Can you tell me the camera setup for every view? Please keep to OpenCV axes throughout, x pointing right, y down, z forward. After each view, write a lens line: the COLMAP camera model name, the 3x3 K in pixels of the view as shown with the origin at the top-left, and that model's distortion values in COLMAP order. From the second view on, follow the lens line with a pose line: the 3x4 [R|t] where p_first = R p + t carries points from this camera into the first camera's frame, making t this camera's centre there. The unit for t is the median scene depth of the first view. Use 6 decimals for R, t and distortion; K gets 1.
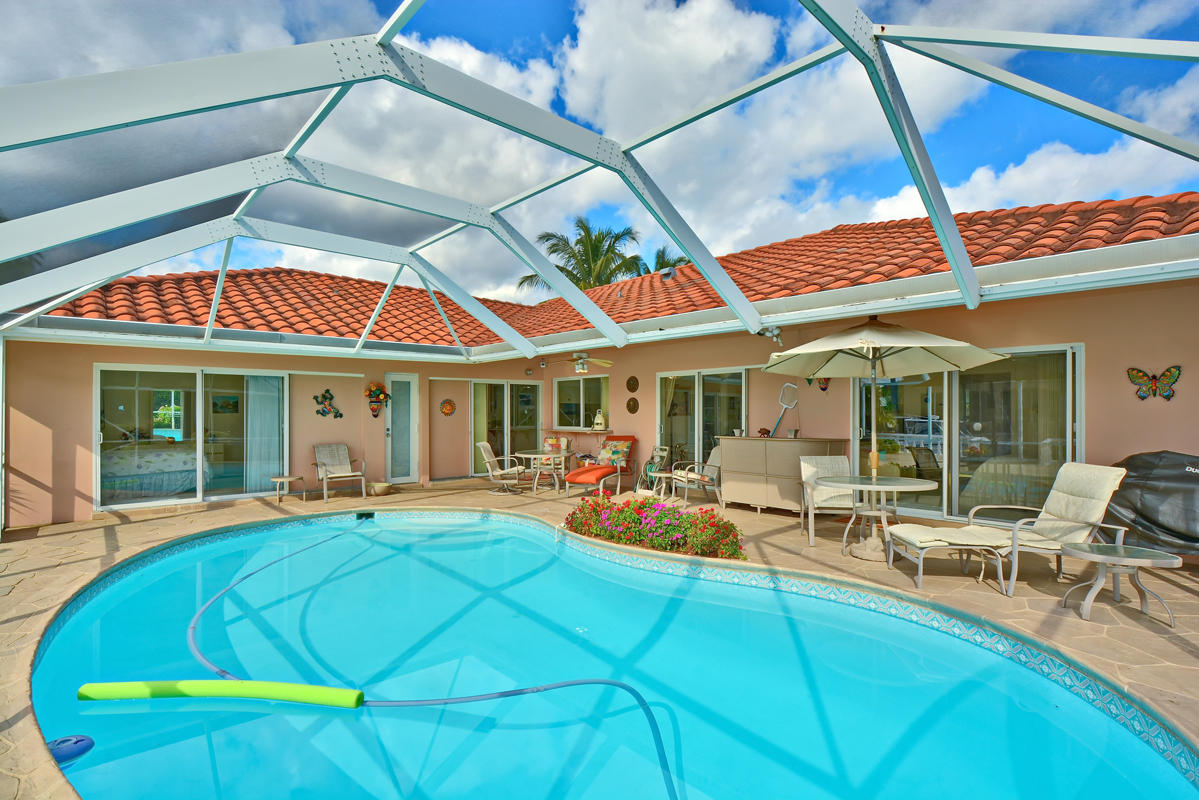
lens RADIAL K [[572.3, 0, 590.4], [0, 572.3, 403.4], [0, 0, 1]] dist [-0.005063, -0.003356]
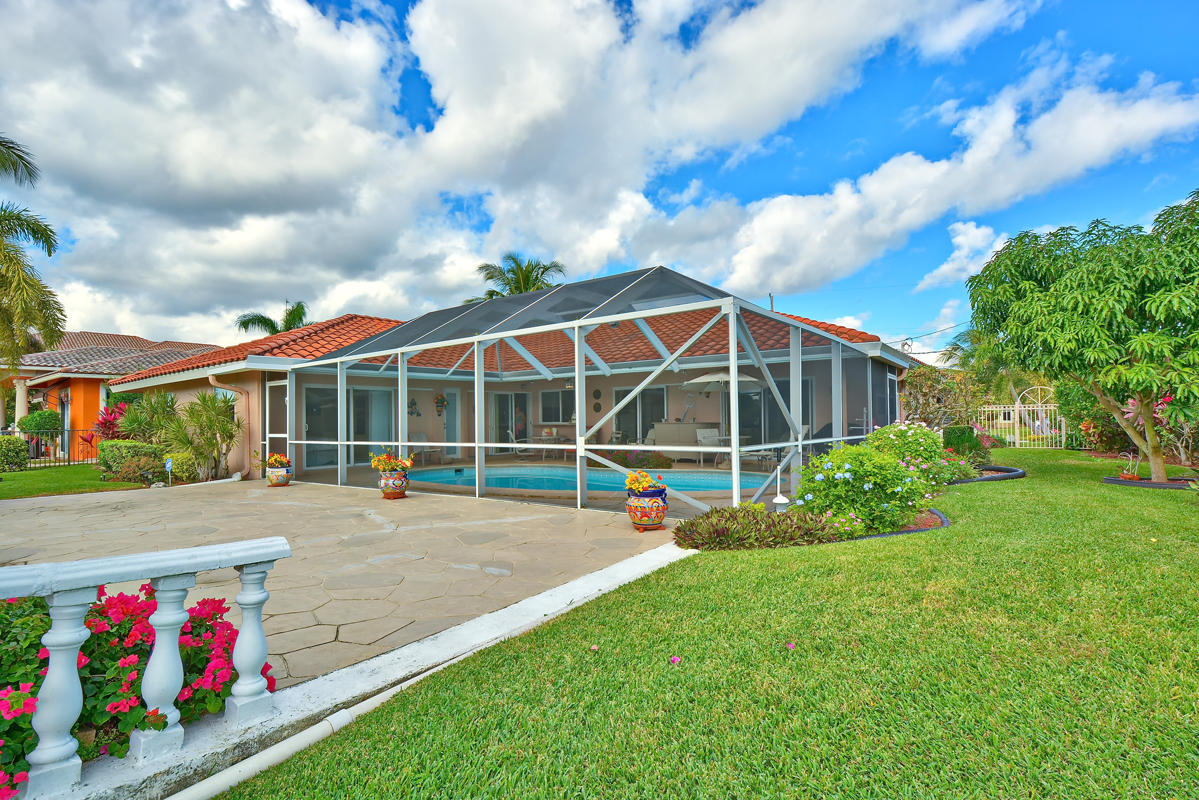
lens RADIAL K [[572.3, 0, 603.7], [0, 572.3, 402.4], [0, 0, 1]] dist [-0.005063, -0.003356]
pose [[0.980819, -0.007073, 0.194793, -0.250100], [0.010117, 0.999842, -0.014637, 0.015185], [-0.194658, 0.016327, 0.980735, -0.662990]]
